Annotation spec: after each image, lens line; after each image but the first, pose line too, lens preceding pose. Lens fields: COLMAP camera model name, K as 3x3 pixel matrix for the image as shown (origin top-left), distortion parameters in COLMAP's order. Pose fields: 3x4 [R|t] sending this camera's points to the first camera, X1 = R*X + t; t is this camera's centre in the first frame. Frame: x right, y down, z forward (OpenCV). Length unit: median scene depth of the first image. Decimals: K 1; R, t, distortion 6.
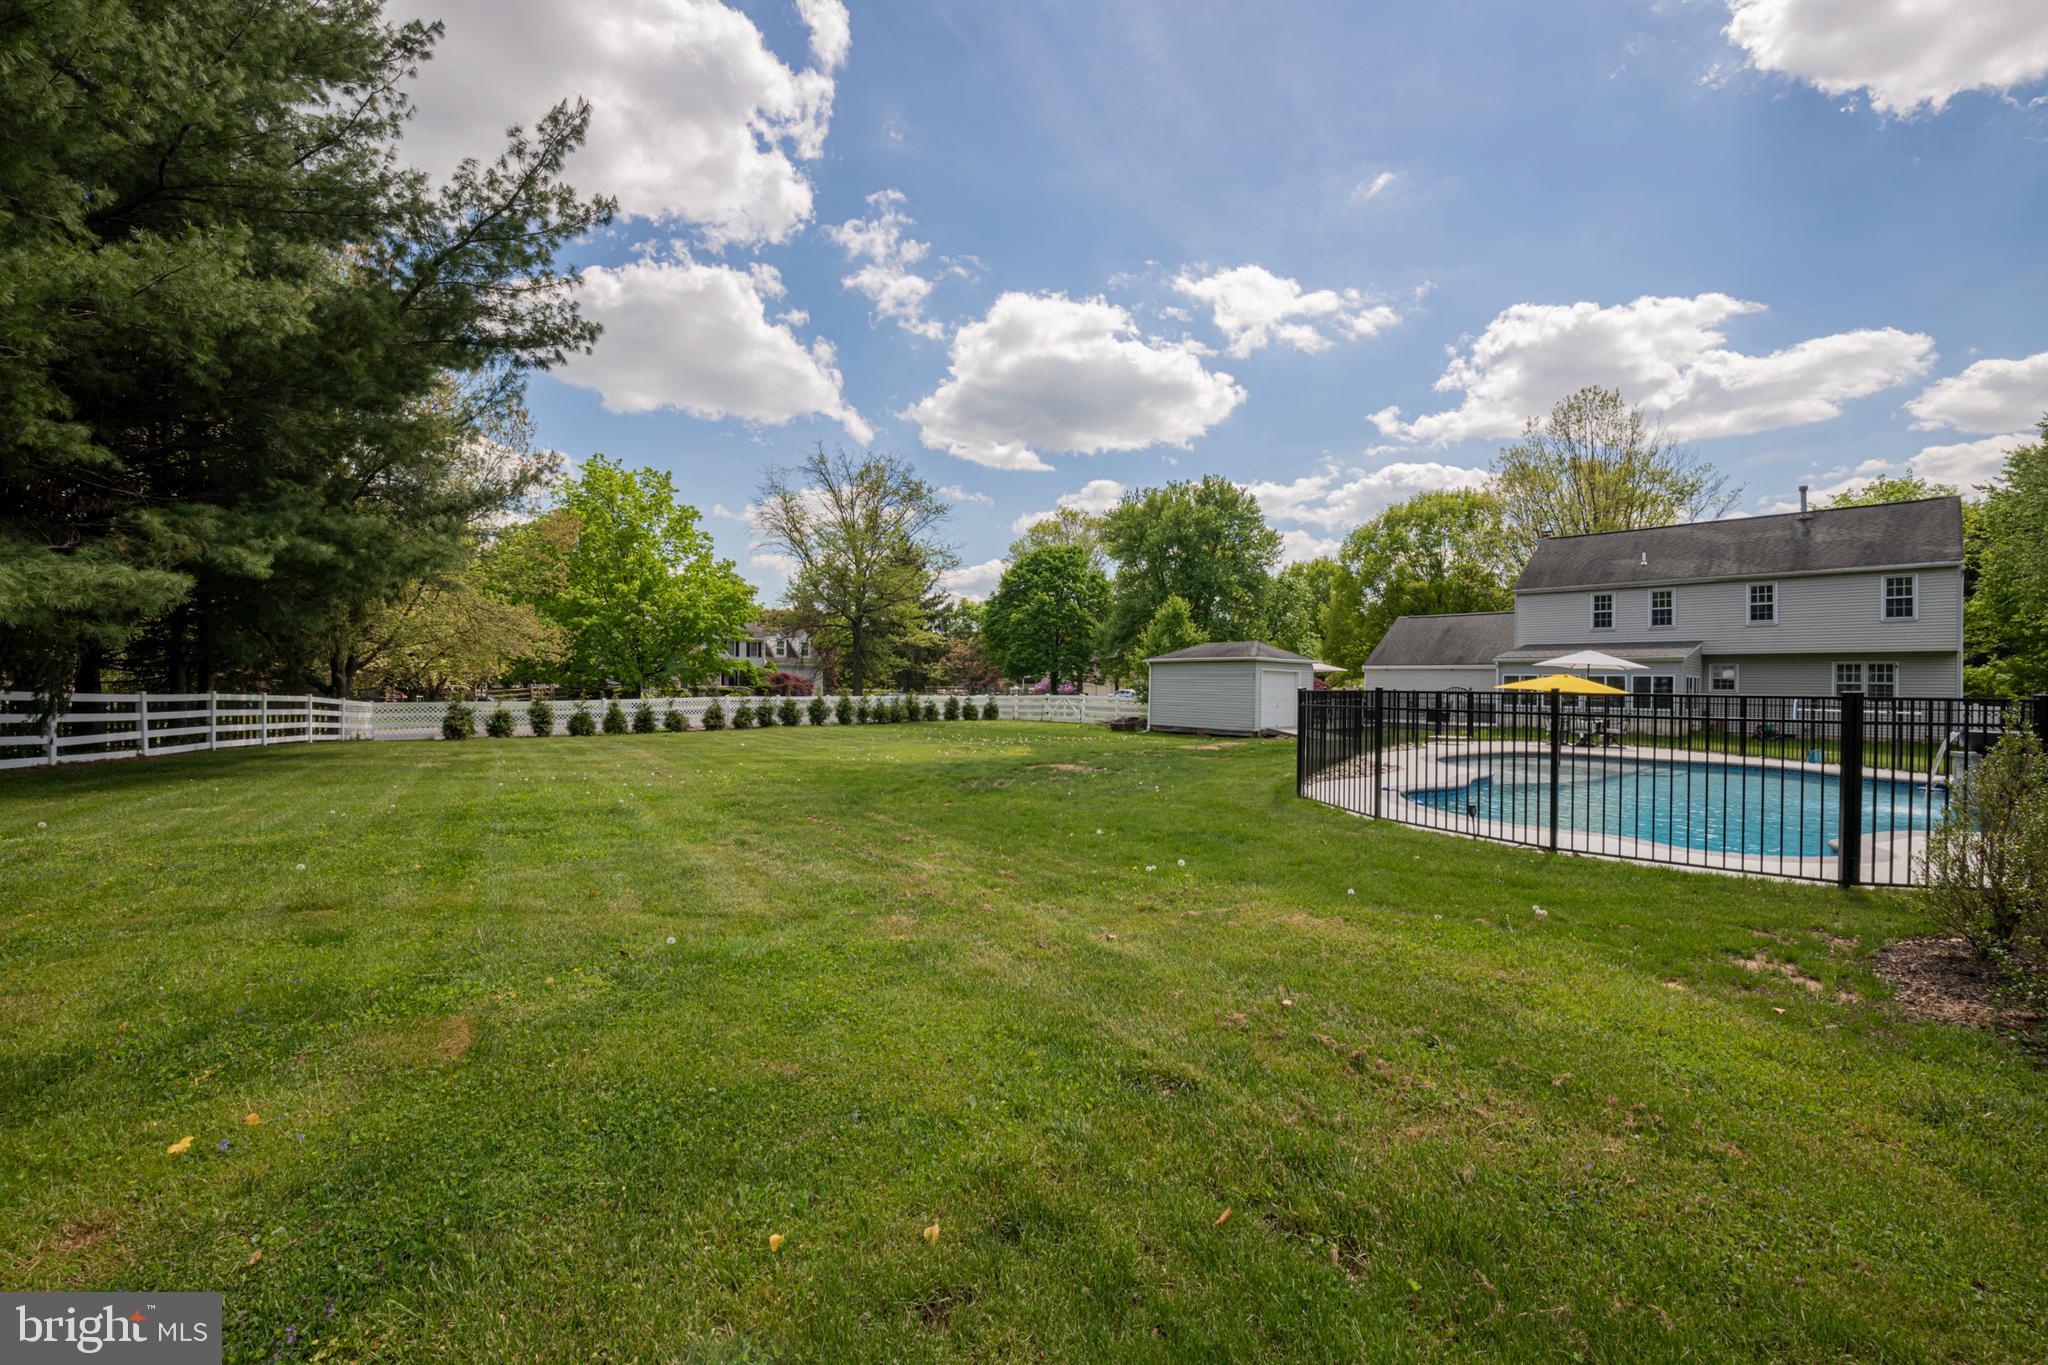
lens RADIAL K [[853.5, 0, 1014.5], [0, 853.5, 685.4], [0, 0, 1]] dist [-0.013251, -0.001132]
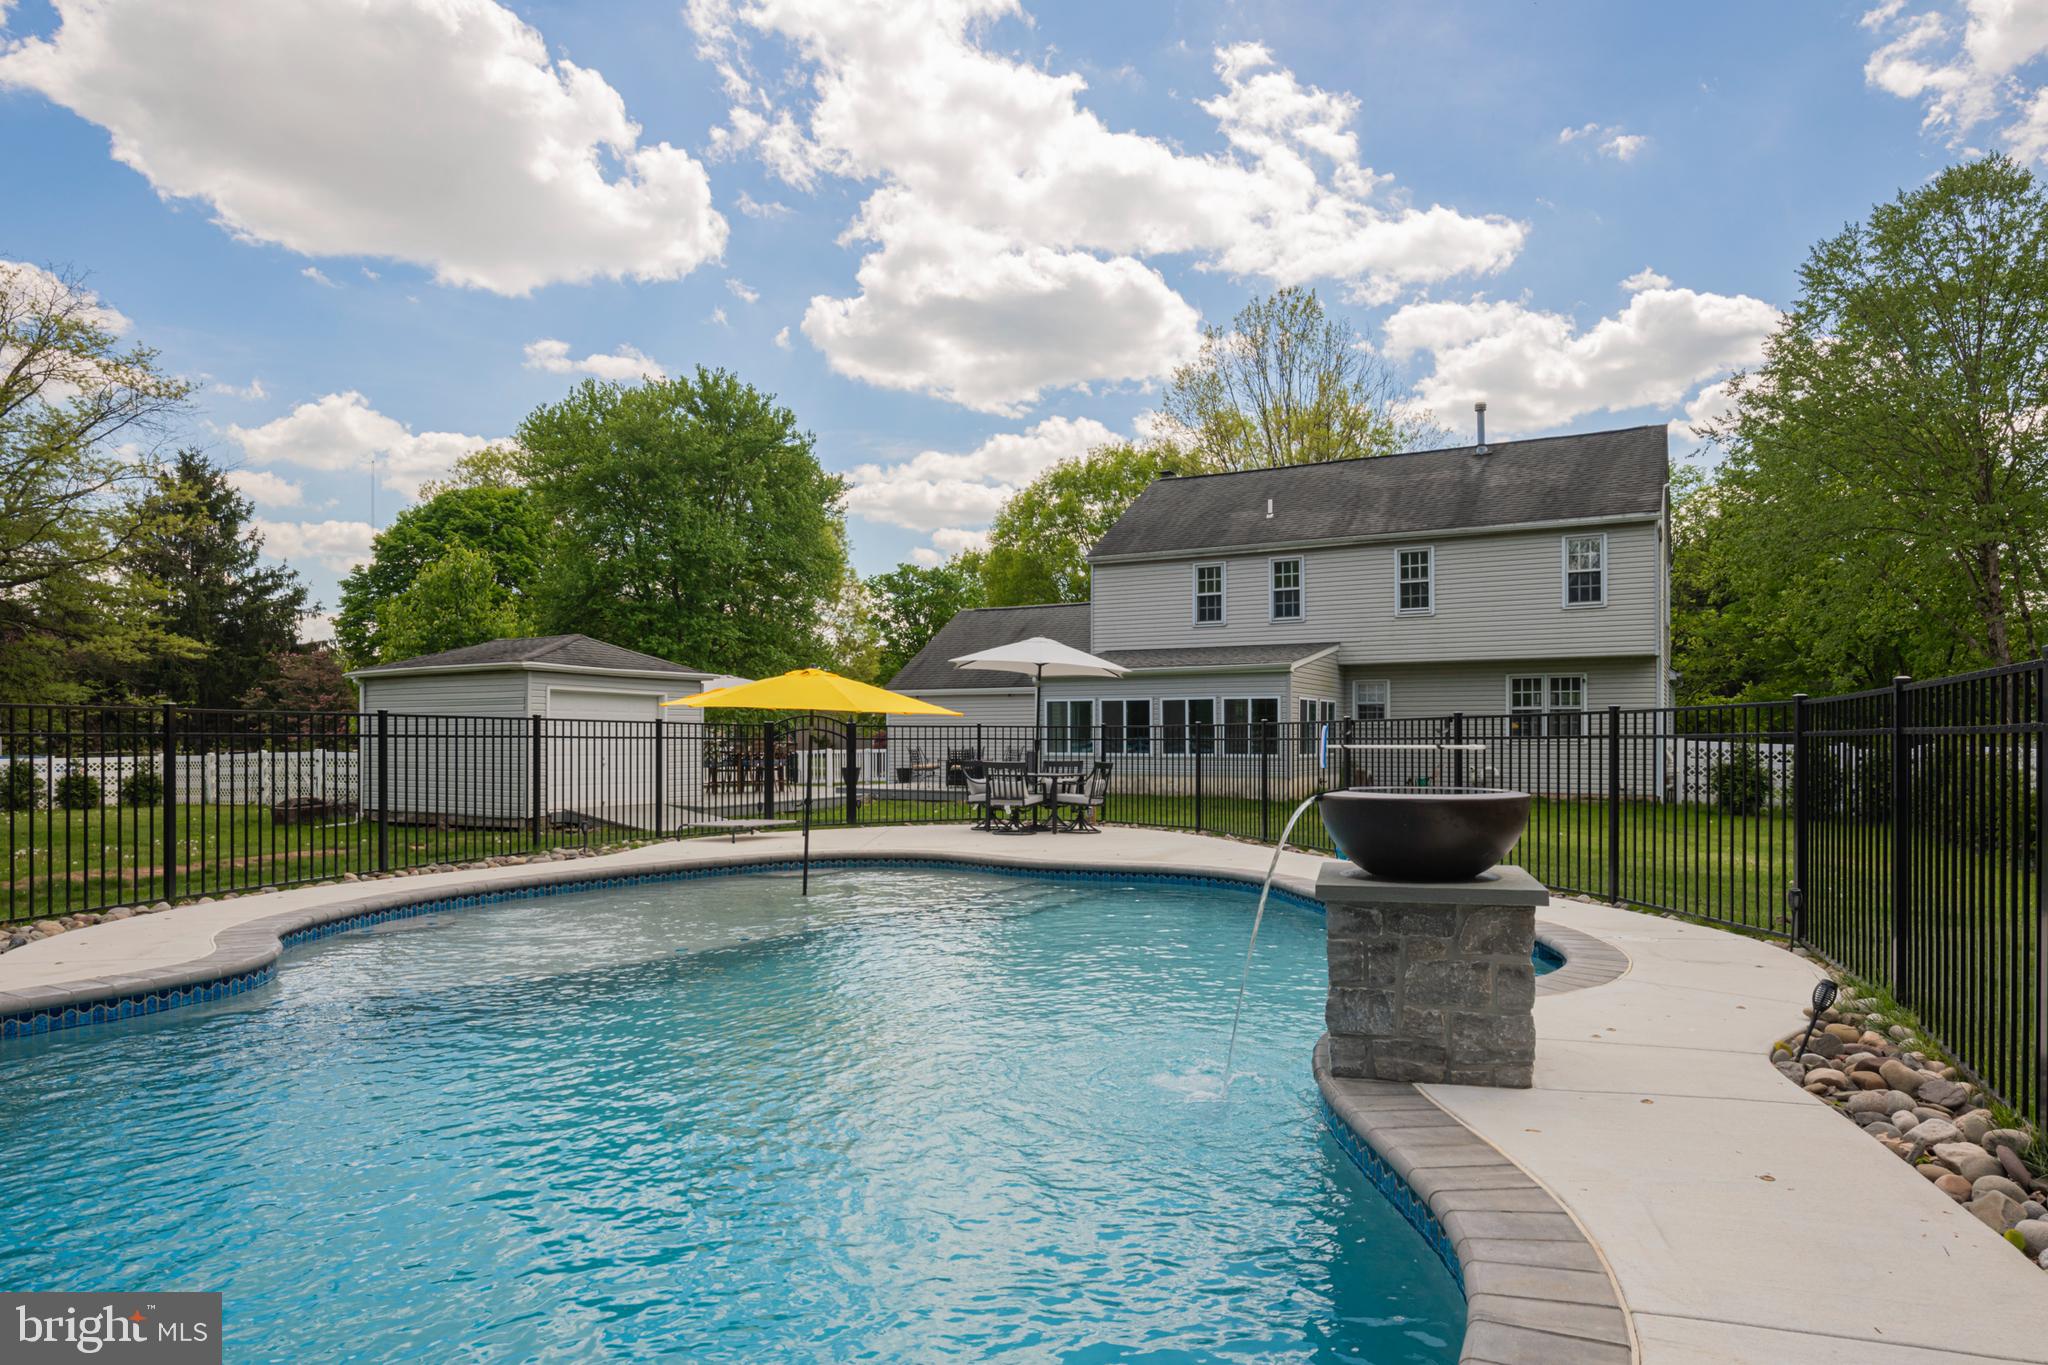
lens RADIAL K [[1213.5, 0, 1112.3], [0, 1213.5, 736.8], [0, 0, 1]] dist [0.002363, 0.000070]
pose [[0.935351, -0.013583, 0.353459, 0.339489], [0.013580, 0.999905, 0.002490, 0.011280], [-0.353459, 0.002471, 0.935447, 0.231013]]
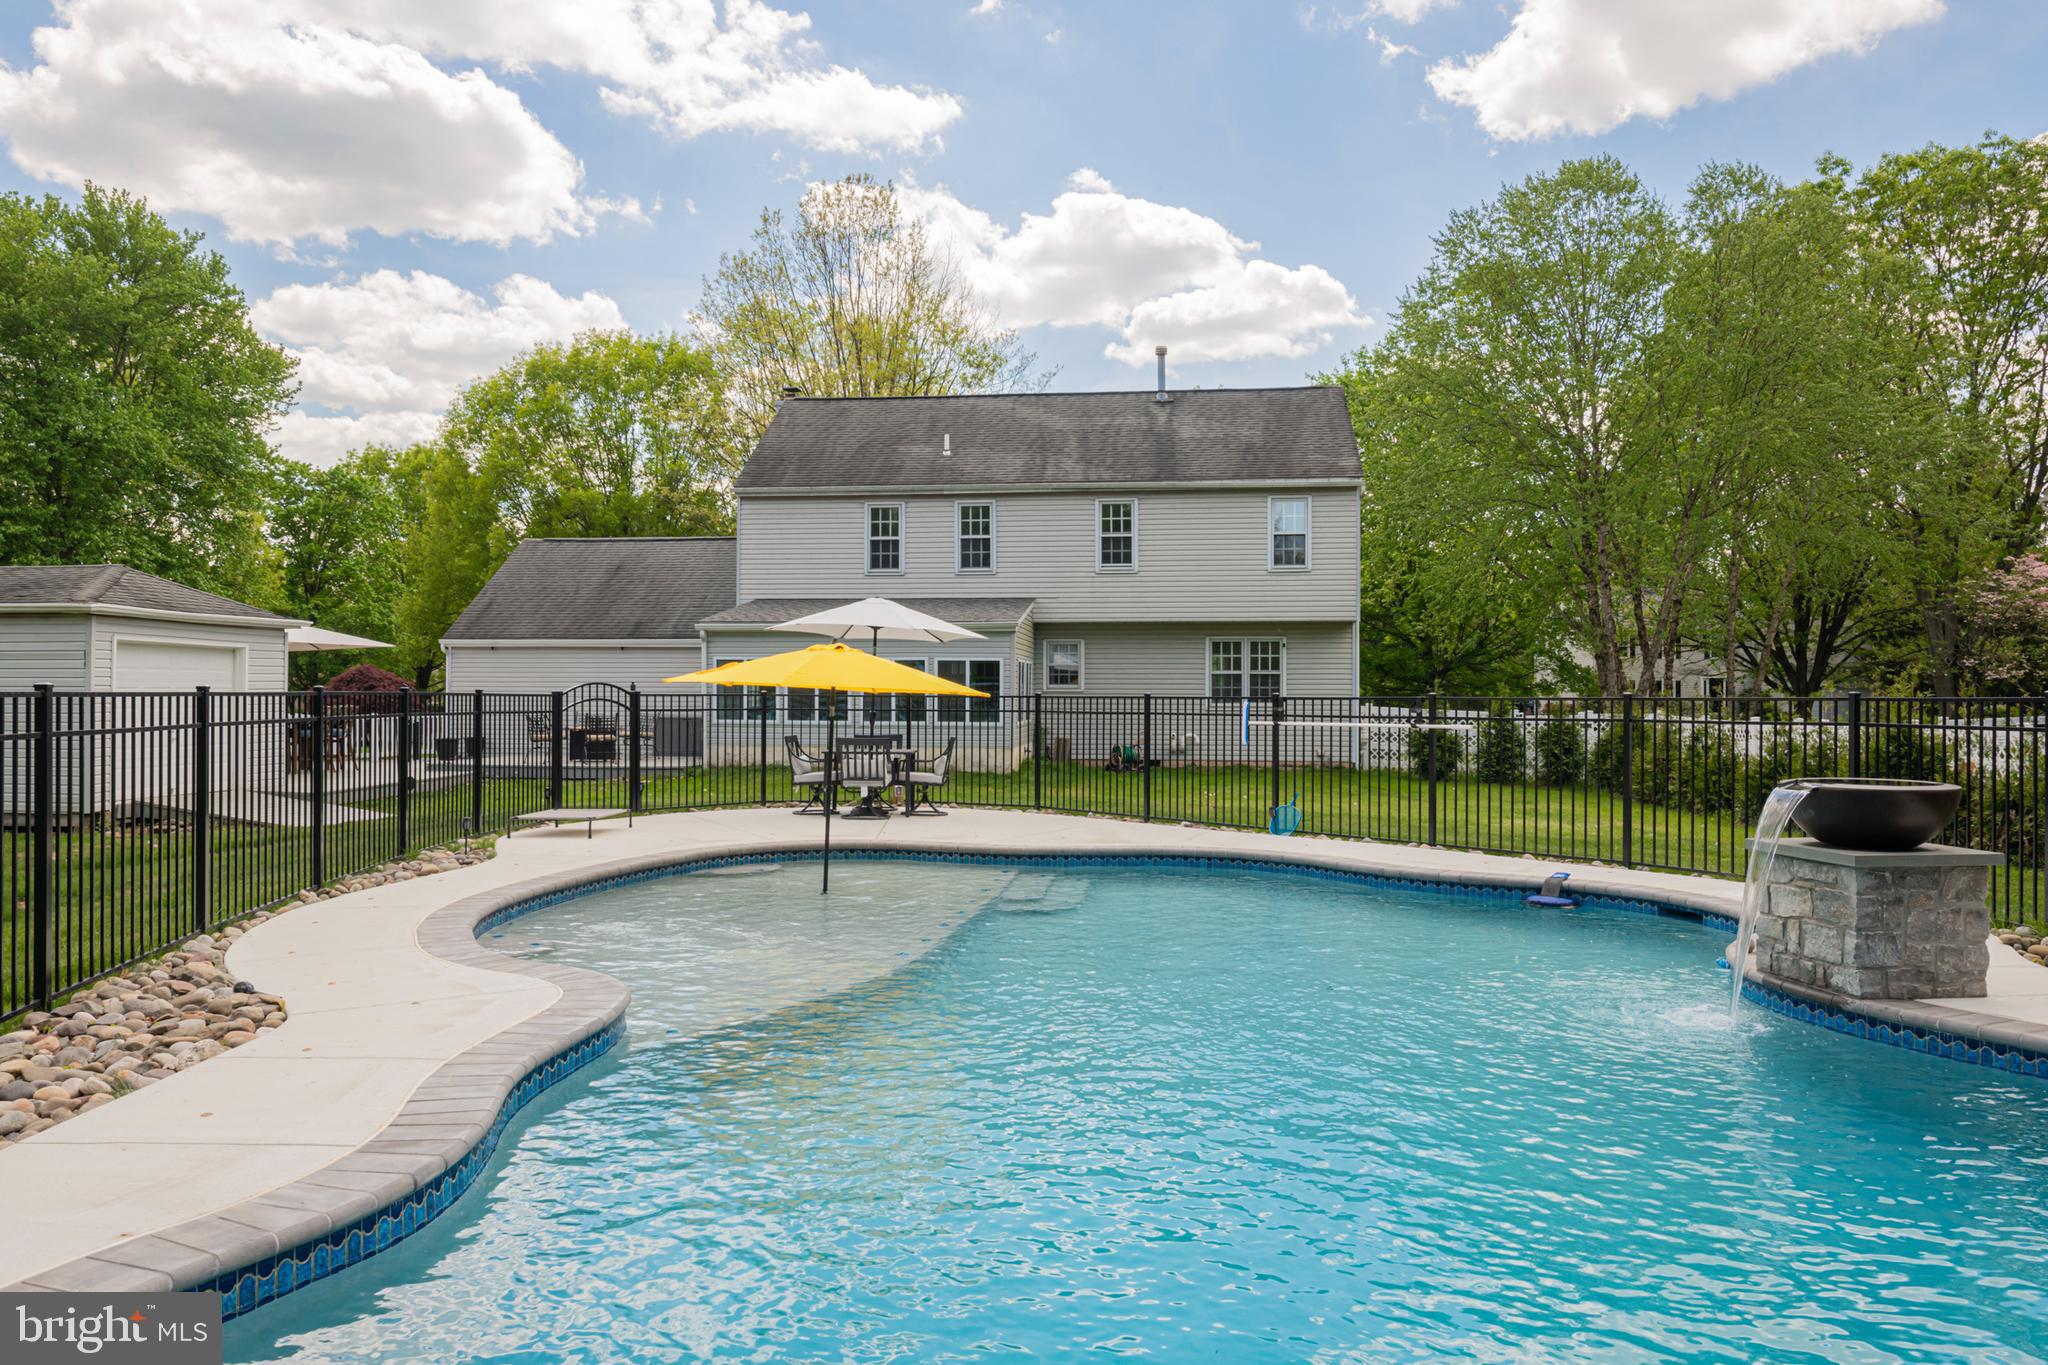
lens RADIAL K [[1466.5, 0, 1016.6], [0, 1466.5, 678.9], [0, 0, 1]] dist [0.006859, 0.001173]
pose [[0.757685, -0.005468, 0.652597, 0.167570], [0.007560, 0.999971, -0.000398, 0.001336], [-0.652576, 0.005235, 0.757705, 0.267416]]
